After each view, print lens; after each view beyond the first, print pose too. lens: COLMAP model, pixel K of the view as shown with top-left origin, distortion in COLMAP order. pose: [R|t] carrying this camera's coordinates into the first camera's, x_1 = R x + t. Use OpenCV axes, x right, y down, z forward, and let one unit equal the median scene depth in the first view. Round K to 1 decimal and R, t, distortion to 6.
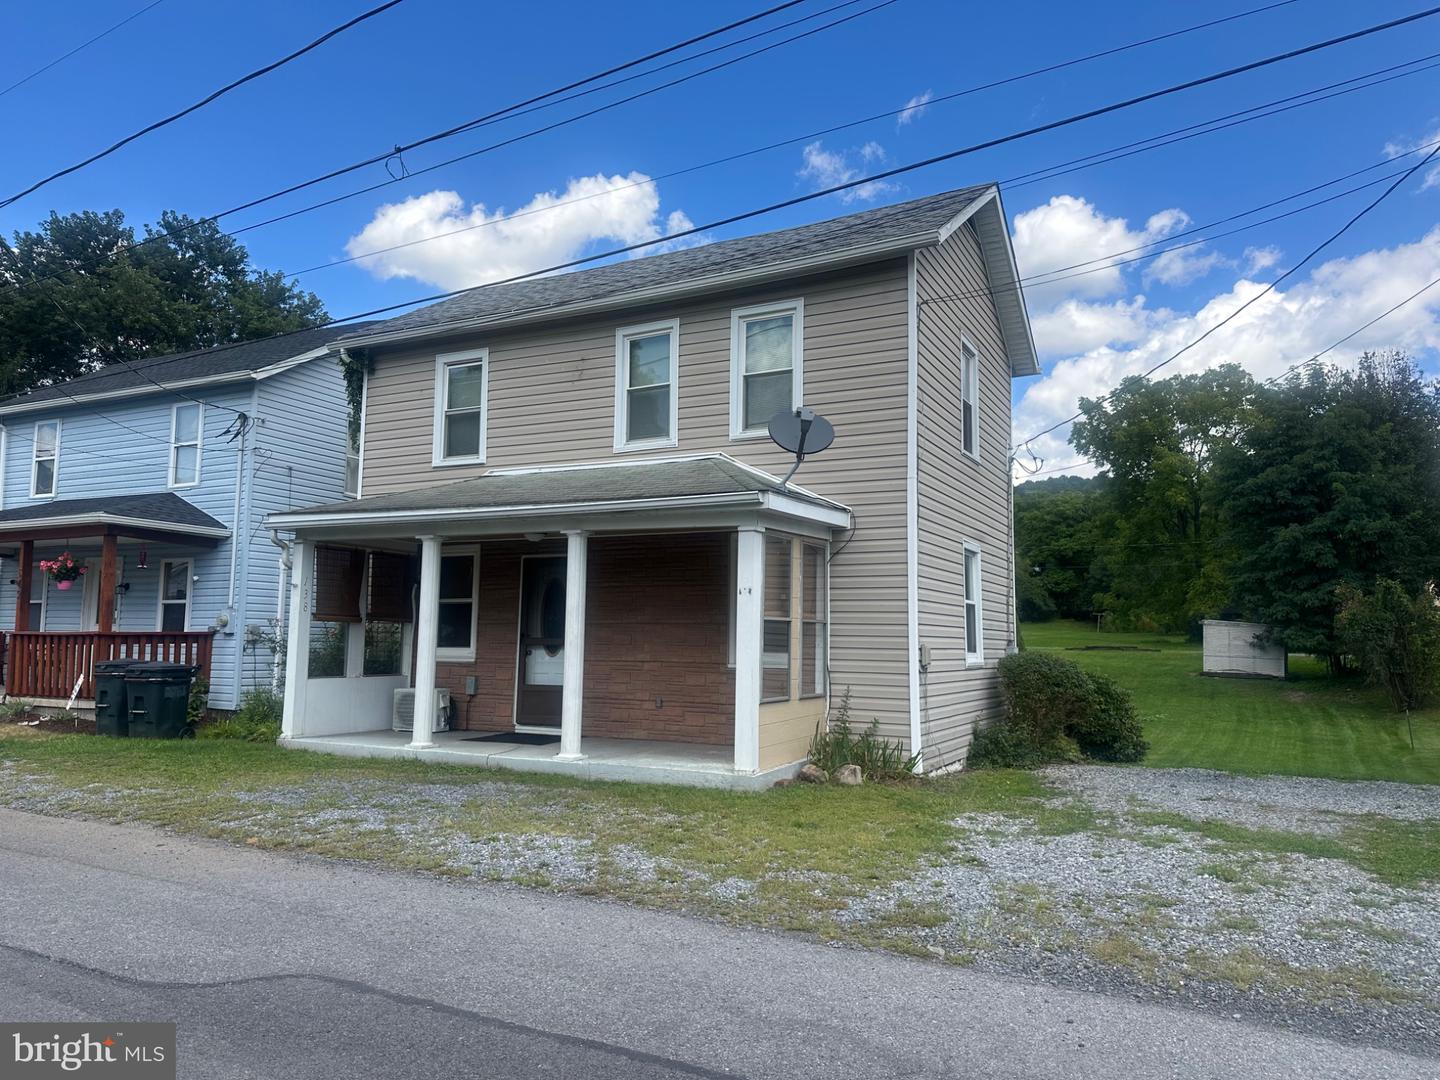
lens RADIAL K [[1008.8, 0, 765.6], [0, 1008.8, 508.5], [0, 0, 1]] dist [0.063070, -0.102650]
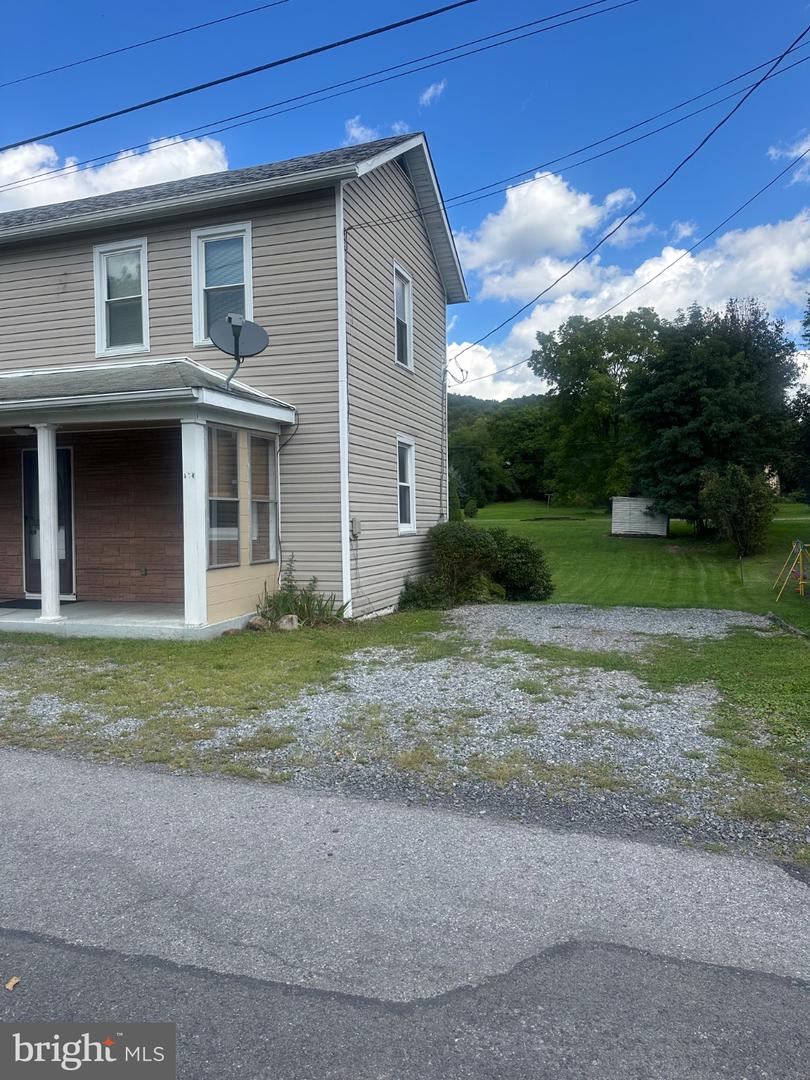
lens RADIAL K [[746.9, 0, 449.5], [0, 746.9, 537.5], [0, 0, 1]] dist [0.147246, -0.248673]
pose [[0.986482, -0.026546, 0.161706, 0.107955], [0.001272, 0.988003, 0.154429, 0.014022], [-0.163865, -0.152136, 0.974681, 0.066274]]
